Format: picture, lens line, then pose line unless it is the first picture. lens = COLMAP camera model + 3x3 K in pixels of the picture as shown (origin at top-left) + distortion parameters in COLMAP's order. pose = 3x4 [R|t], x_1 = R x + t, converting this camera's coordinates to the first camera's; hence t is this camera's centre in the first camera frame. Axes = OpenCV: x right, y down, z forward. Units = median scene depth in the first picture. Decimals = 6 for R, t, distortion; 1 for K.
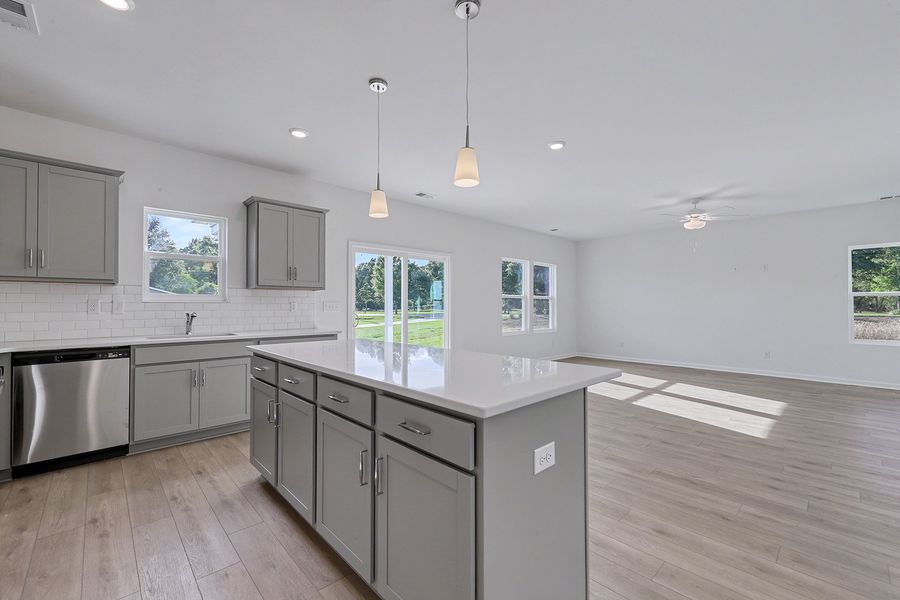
lens RADIAL K [[383.5, 0, 446.8], [0, 383.5, 302.1], [0, 0, 1]] dist [0.000981, -0.000070]
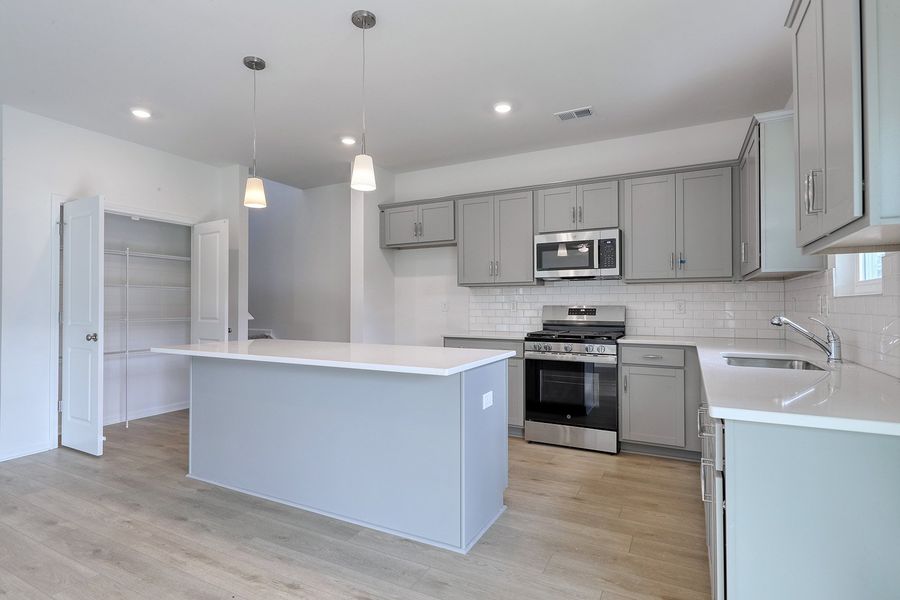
lens RADIAL K [[446.9, 0, 447.6], [0, 446.9, 299.3], [0, 0, 1]] dist [0.002454, -0.000037]
pose [[-0.941077, -0.003969, -0.338169, -0.024715], [0.004231, 0.999715, -0.023506, 0.015374], [0.338166, -0.023551, -0.940792, 1.546597]]
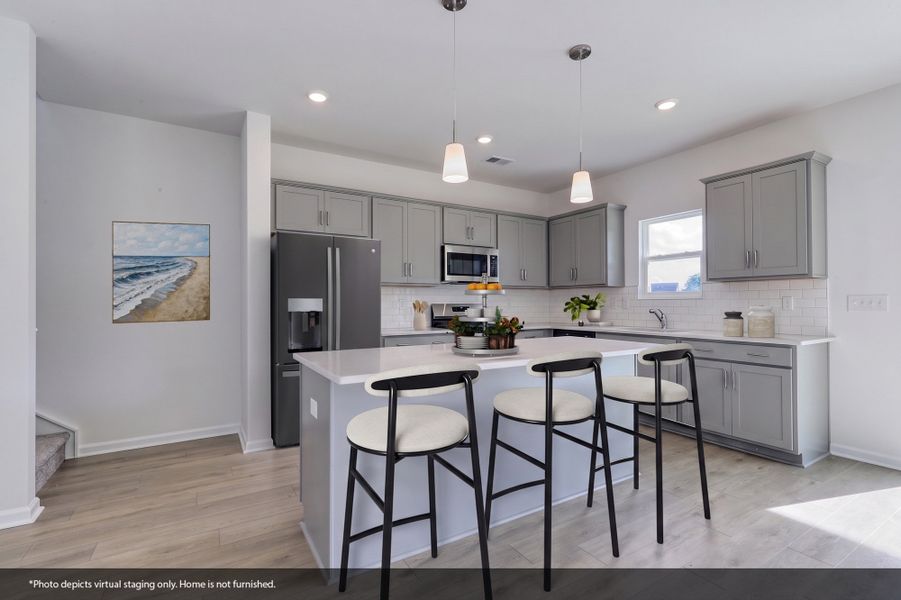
lens RADIAL K [[404.6, 0, 450.5], [0, 404.6, 300.0], [0, 0, 1]] dist [0.002119, 0.000192]
pose [[-0.187464, -0.006582, -0.982249, 0.633986], [0.013275, 0.999869, -0.009234, 0.003506], [0.982182, -0.014771, -0.187352, 0.724379]]
